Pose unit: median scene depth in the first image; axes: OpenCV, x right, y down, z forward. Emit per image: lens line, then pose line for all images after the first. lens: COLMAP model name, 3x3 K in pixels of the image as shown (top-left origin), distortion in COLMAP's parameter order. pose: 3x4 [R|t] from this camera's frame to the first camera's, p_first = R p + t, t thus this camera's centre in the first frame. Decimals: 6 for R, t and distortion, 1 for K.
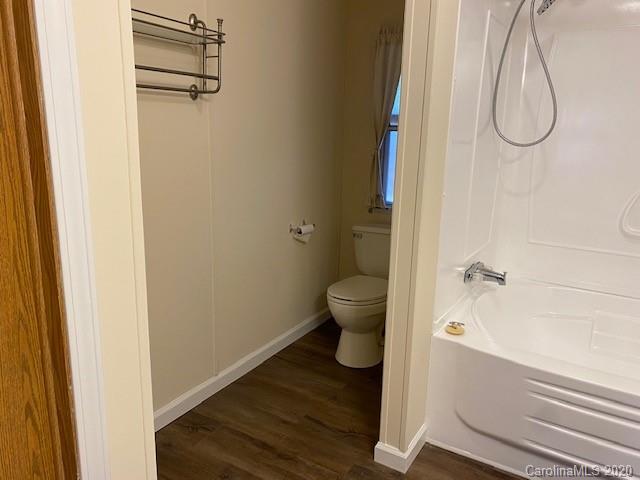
lens RADIAL K [[472.3, 0, 319.4], [0, 472.3, 233.2], [0, 0, 1]] dist [-0.030012, 0.000772]
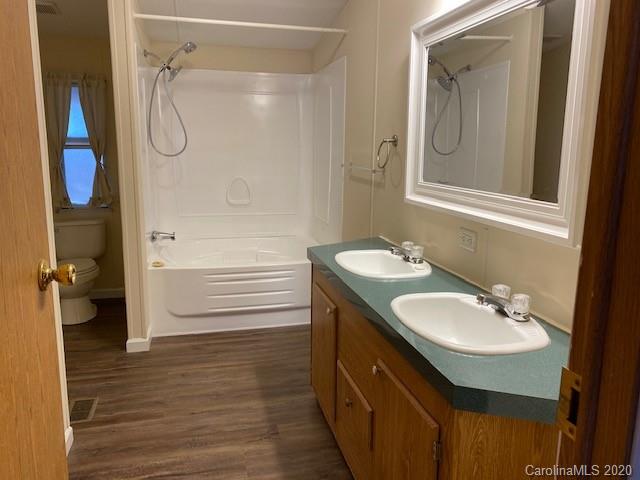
lens RADIAL K [[491.8, 0, 321.5], [0, 491.8, 230.5], [0, 0, 1]] dist [0.081217, -0.118681]
pose [[0.692726, -0.146400, 0.706185, -0.501621], [0.168944, 0.984875, 0.038452, 0.102837], [-0.701133, 0.092669, 0.706983, -0.637382]]
